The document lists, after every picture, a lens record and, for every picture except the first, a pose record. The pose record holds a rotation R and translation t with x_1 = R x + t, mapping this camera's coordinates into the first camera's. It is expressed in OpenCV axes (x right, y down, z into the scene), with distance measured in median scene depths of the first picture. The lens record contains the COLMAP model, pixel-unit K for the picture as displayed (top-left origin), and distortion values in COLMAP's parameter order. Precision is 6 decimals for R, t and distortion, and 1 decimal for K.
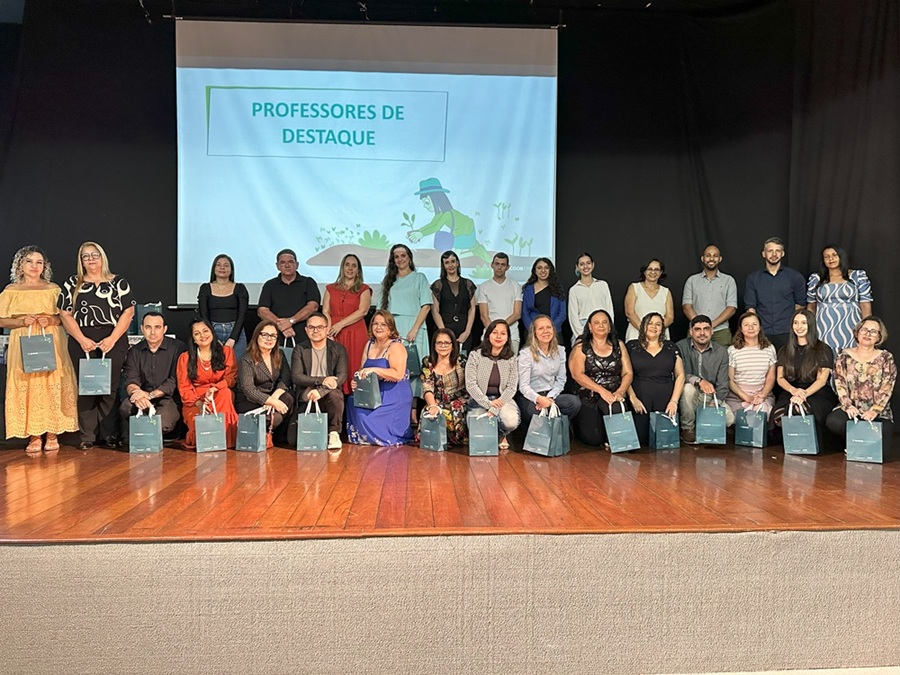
lens RADIAL K [[633.9, 0, 450.4], [0, 633.9, 340.5], [0, 0, 1]] dist [0.008702, -0.025061]
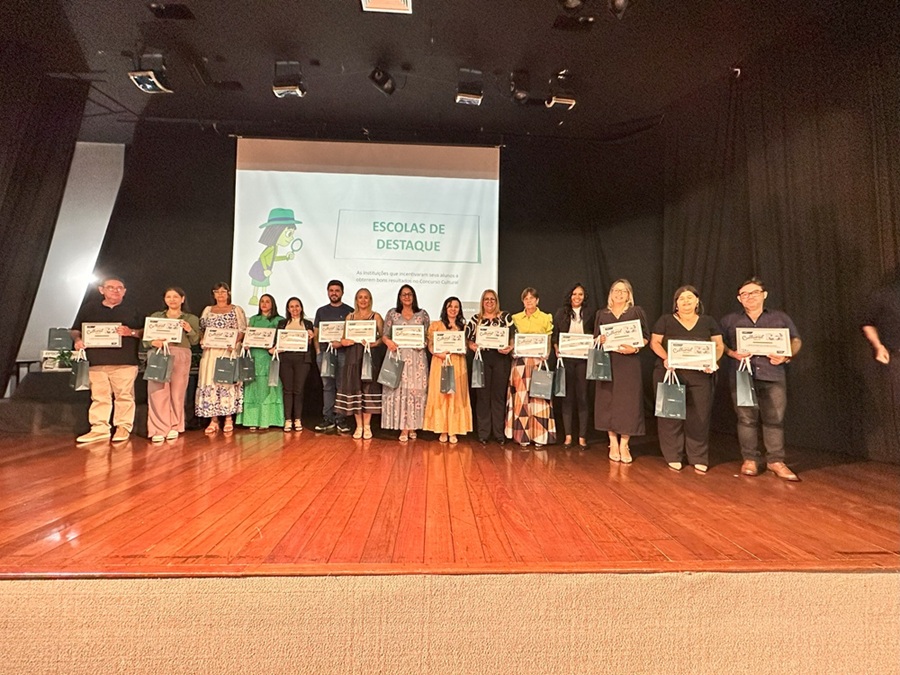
lens RADIAL K [[358.9, 0, 451.6], [0, 358.9, 337.2], [0, 0, 1]] dist [-0.008976, 0.000752]
pose [[0.999833, 0.016188, -0.008439, 0.143958], [-0.016681, 0.997930, -0.062106, -0.007723], [0.007416, 0.062237, 0.998034, 0.409253]]
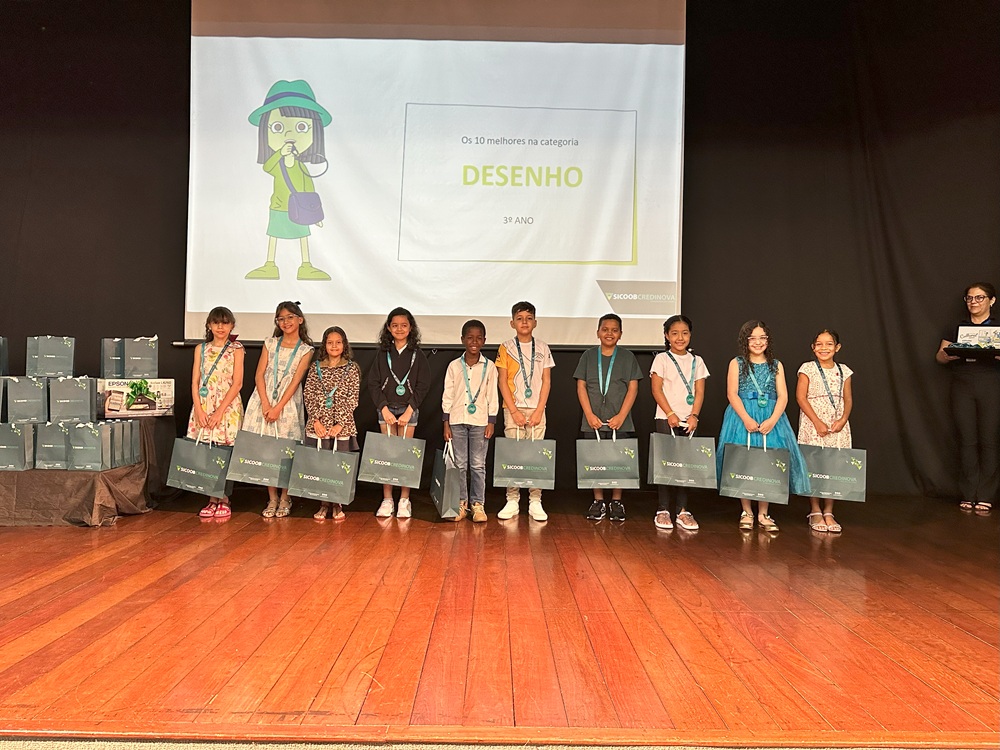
lens RADIAL K [[704.4, 0, 496.9], [0, 704.4, 367.5], [0, 0, 1]] dist [0.008702, -0.025061]
pose [[0.998478, 0.013028, -0.053590, -0.010604], [-0.014797, 0.999354, -0.032744, -0.001830], [0.053128, 0.033487, 0.998026, 0.328573]]
